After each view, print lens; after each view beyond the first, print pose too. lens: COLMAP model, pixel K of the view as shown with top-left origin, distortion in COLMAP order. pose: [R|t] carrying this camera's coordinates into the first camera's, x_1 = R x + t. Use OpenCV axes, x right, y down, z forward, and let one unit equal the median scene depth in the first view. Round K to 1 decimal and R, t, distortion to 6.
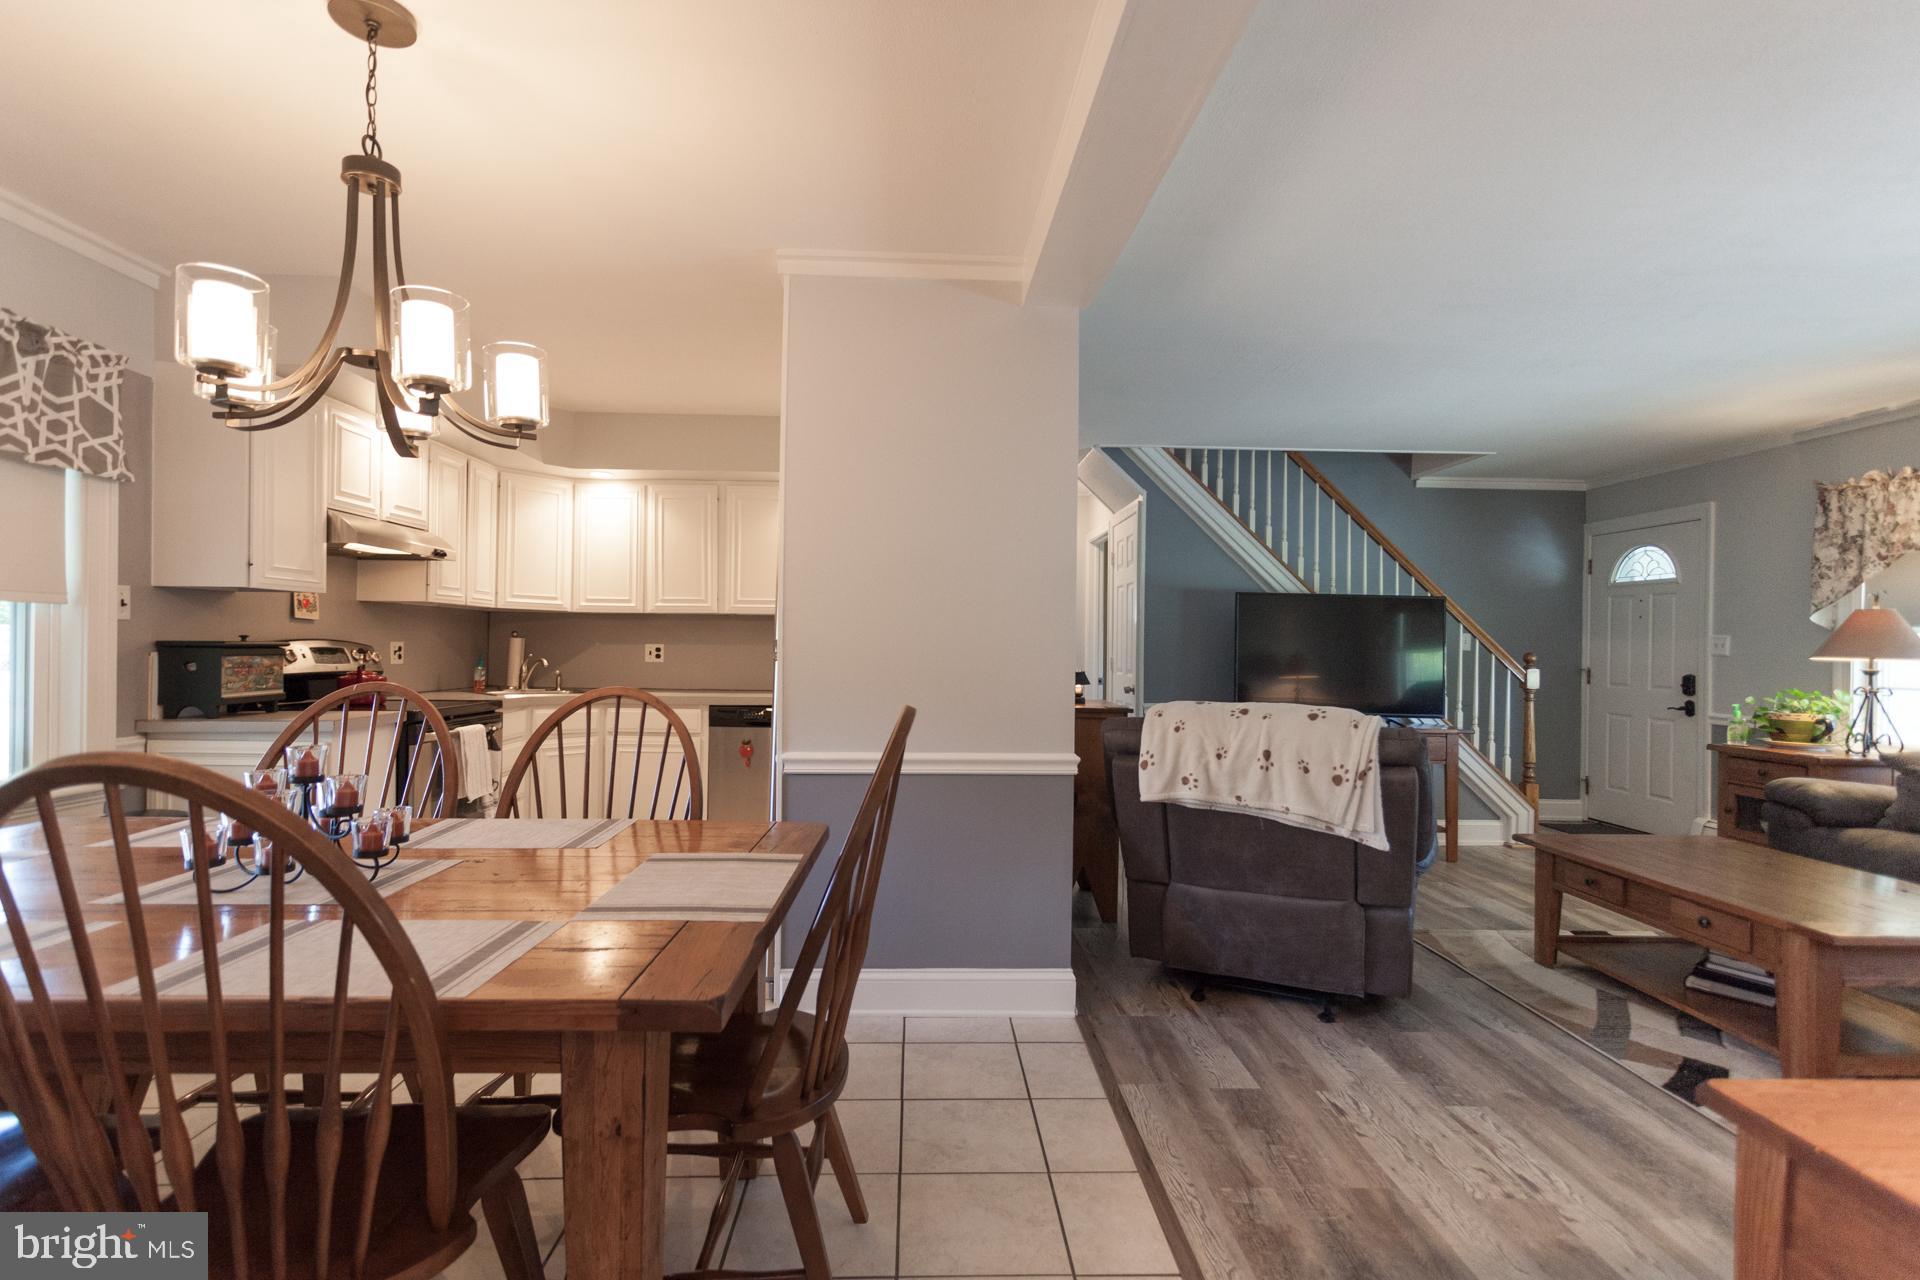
lens RADIAL K [[923.4, 0, 950.2], [0, 923.4, 643.2], [0, 0, 1]] dist [0.009668, 0.000348]
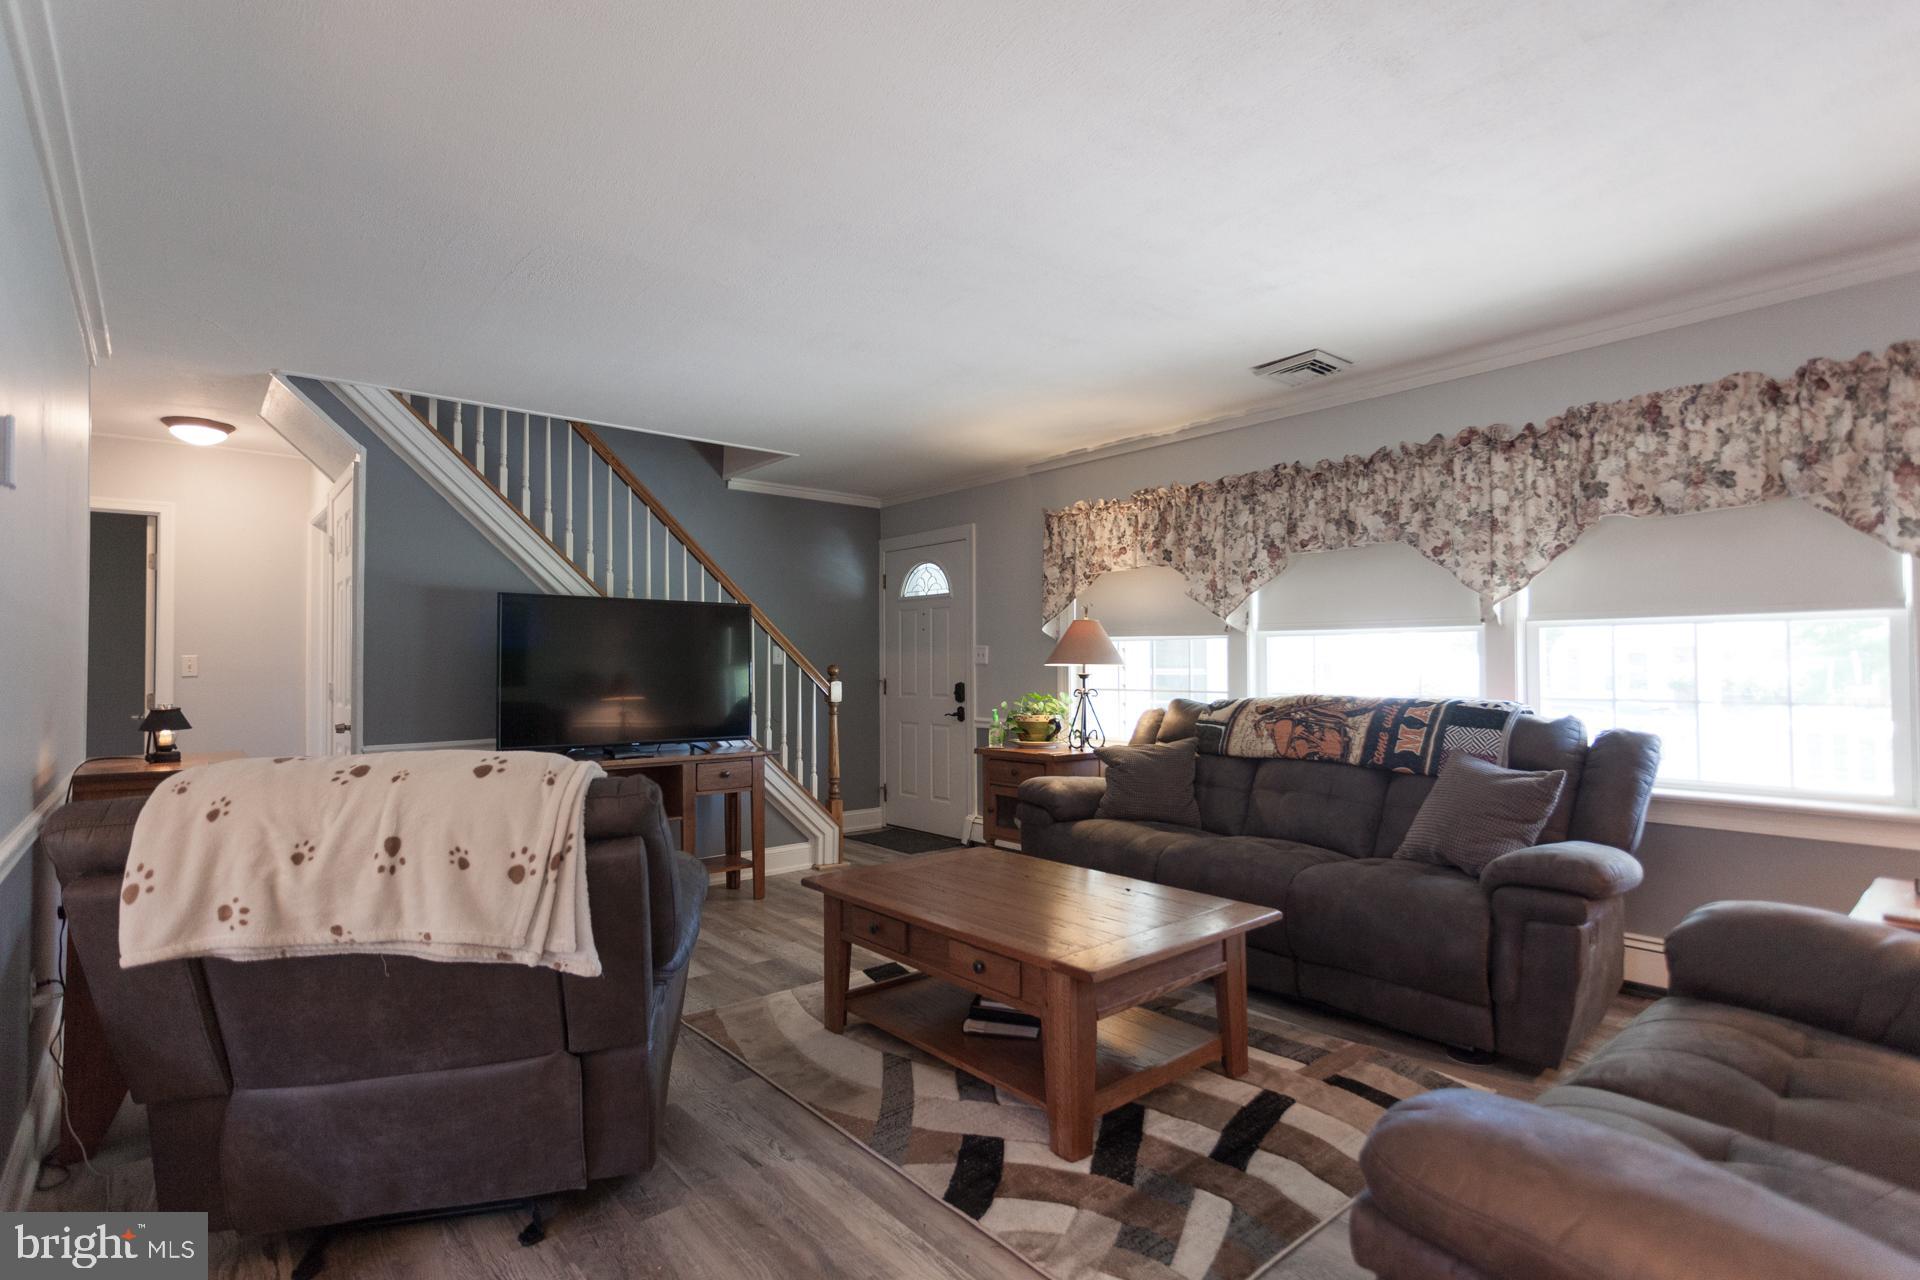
lens RADIAL K [[923.4, 0, 950.2], [0, 923.4, 643.2], [0, 0, 1]] dist [0.009668, 0.000348]
pose [[0.788151, -0.003439, 0.615472, 0.192168], [0.017002, 0.999724, -0.016186, 0.007980], [-0.615247, 0.023221, 0.787992, 0.244443]]
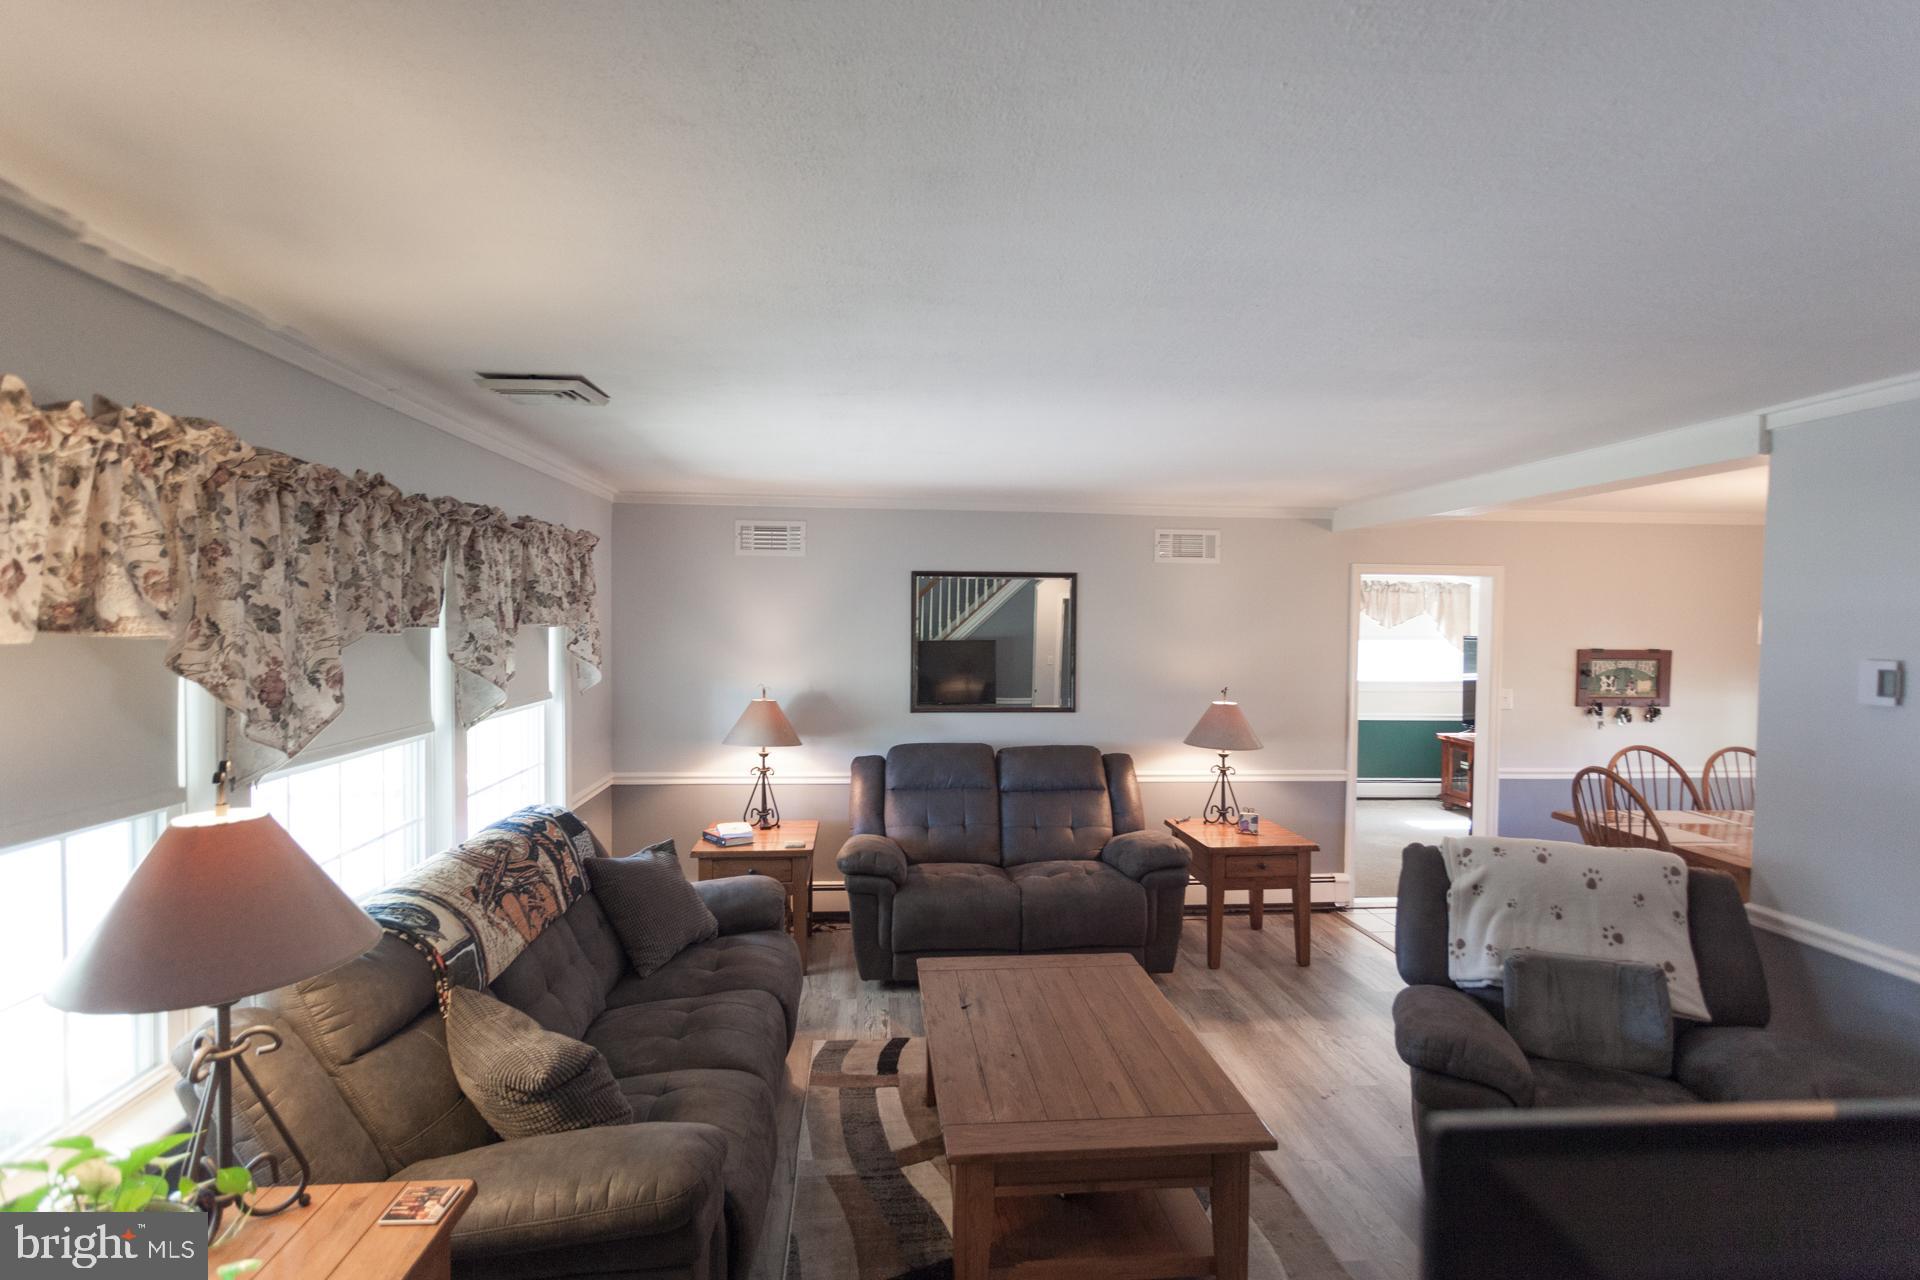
lens RADIAL K [[934.8, 0, 954.3], [0, 934.8, 642.8], [0, 0, 1]] dist [0.008895, 0.001119]
pose [[-0.998086, -0.022453, -0.057617, 0.845395], [-0.024127, 0.999302, 0.028517, -0.135029], [0.056936, 0.029853, -0.997931, 1.563072]]
